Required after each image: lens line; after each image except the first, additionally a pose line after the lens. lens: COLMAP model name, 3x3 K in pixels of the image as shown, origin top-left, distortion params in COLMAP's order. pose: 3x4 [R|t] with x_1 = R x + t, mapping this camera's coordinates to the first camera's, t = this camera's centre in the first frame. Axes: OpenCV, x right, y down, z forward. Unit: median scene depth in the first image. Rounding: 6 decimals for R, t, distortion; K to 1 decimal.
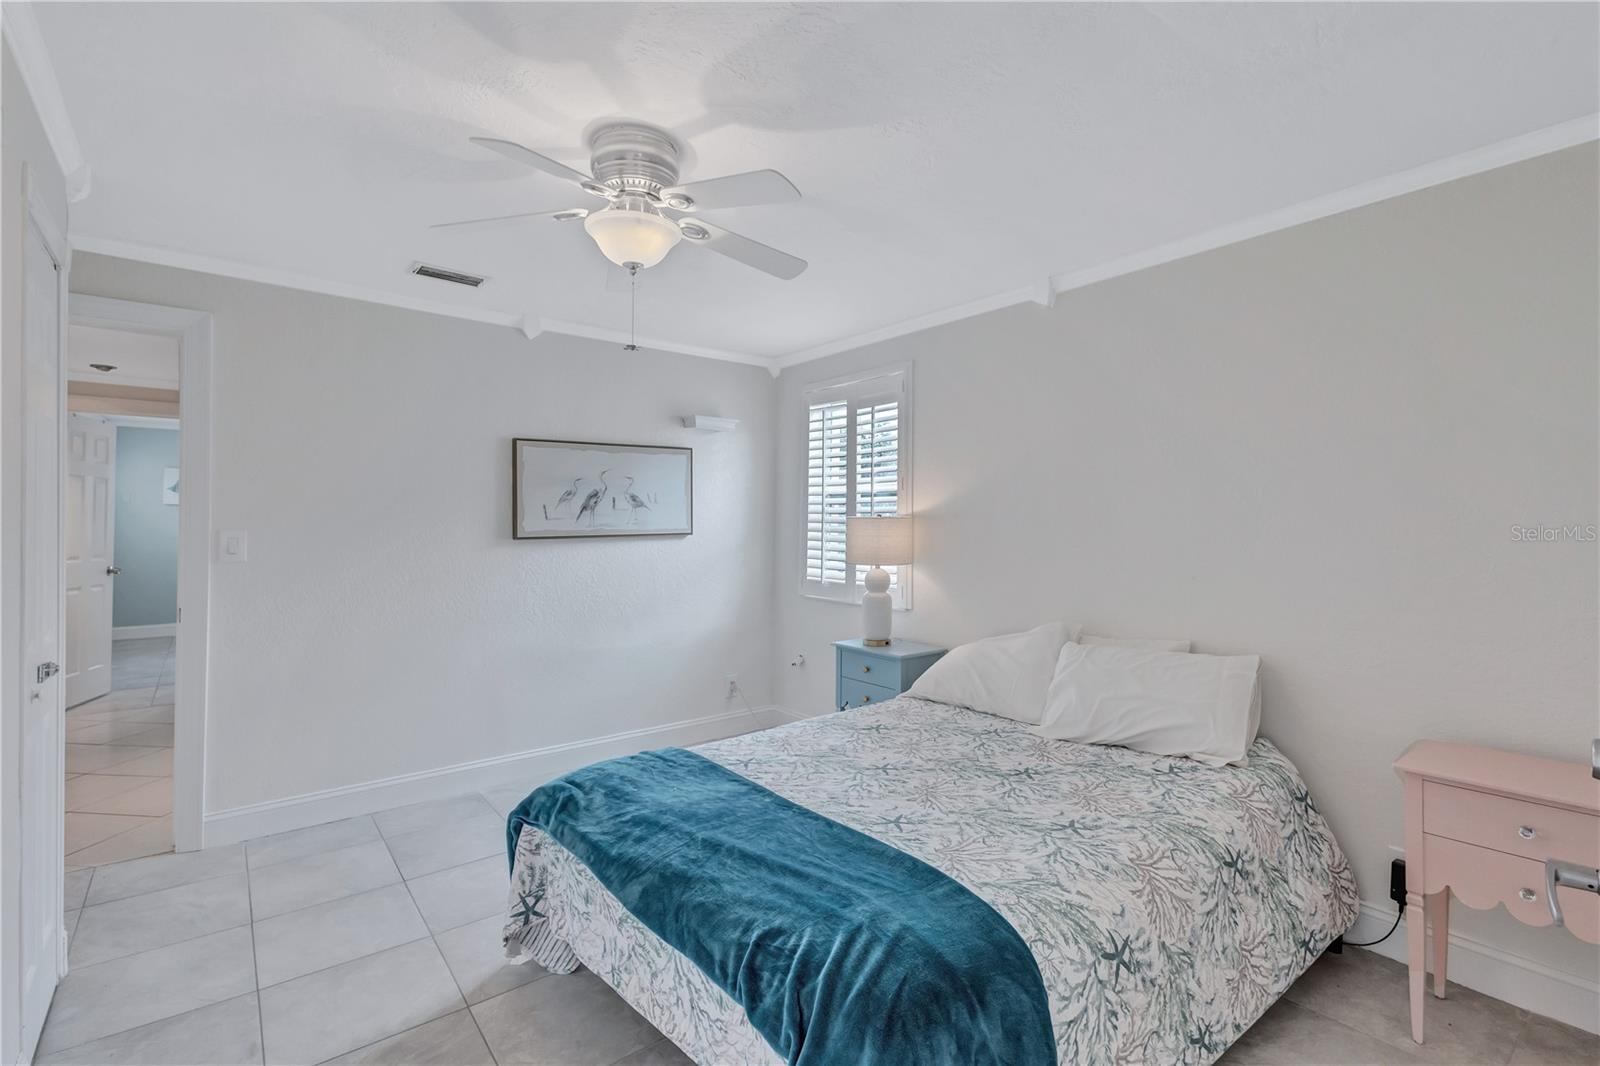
lens RADIAL K [[739.2, 0, 812.6], [0, 739.2, 520.8], [0, 0, 1]] dist [-0.001294, -0.002165]
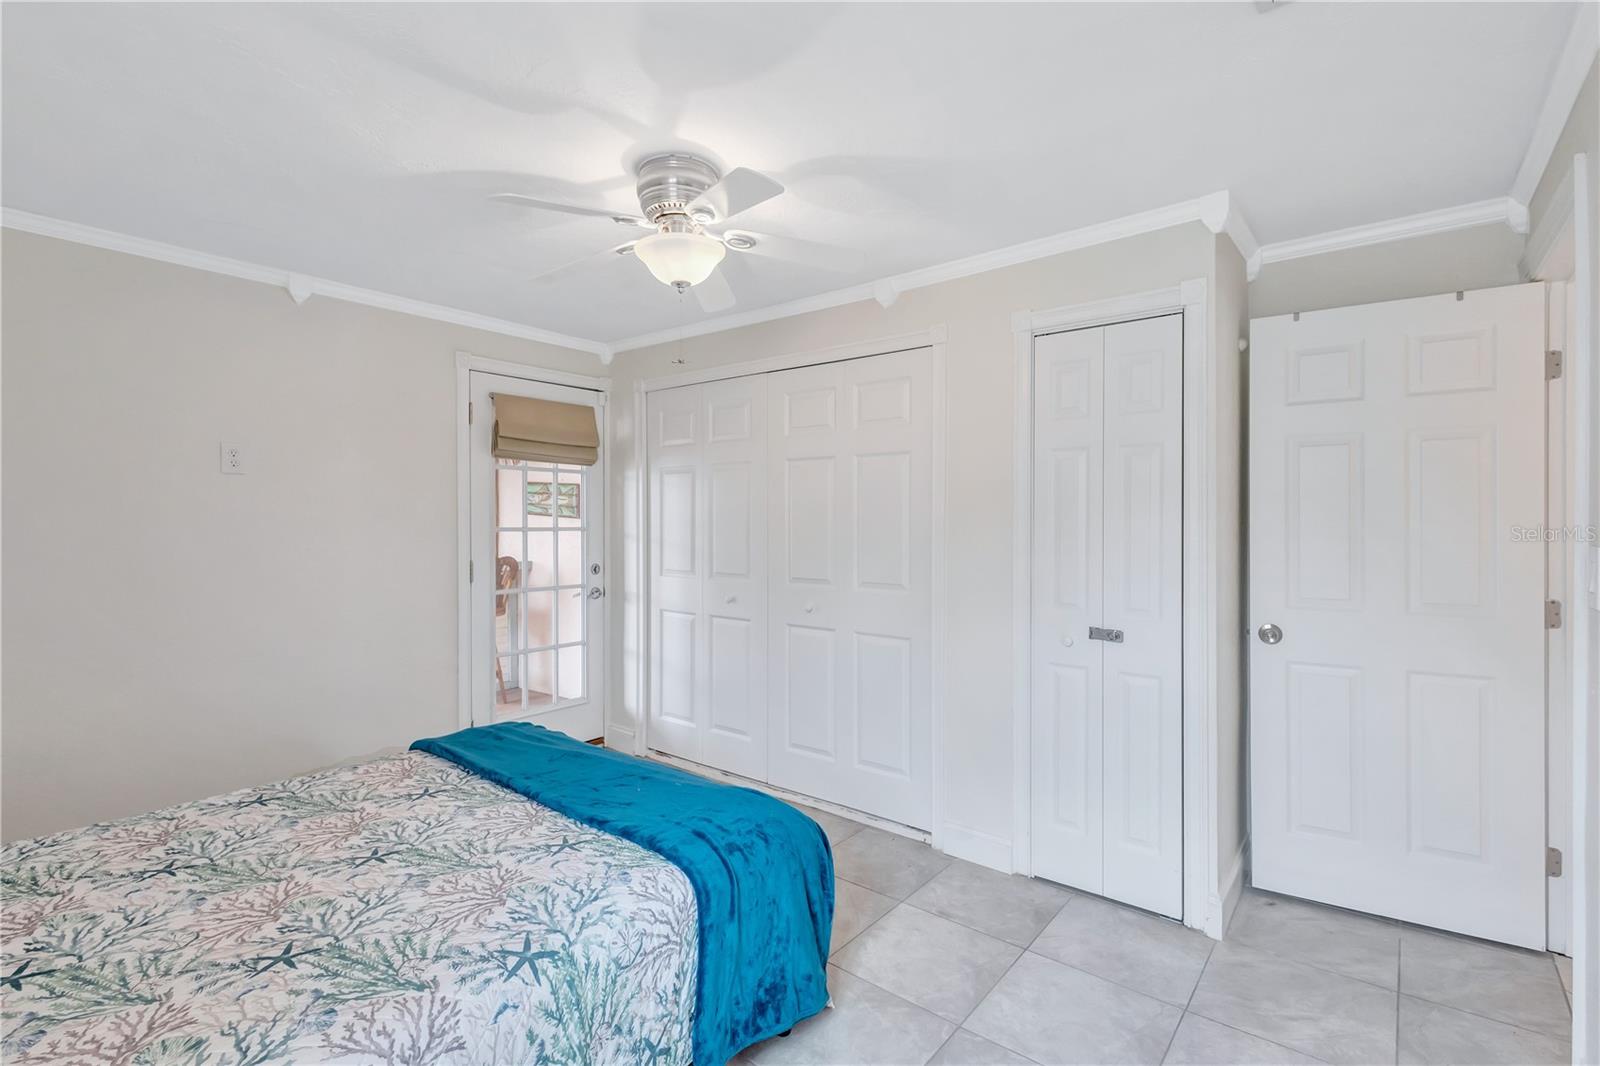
lens RADIAL K [[739.2, 0, 797.2], [0, 739.2, 531.0], [0, 0, 1]] dist [-0.001294, -0.002165]
pose [[-0.977818, -0.008187, -0.209294, 0.017206], [-0.009838, 0.999928, 0.006850, -0.007416], [0.209223, 0.008757, -0.977829, 1.537945]]
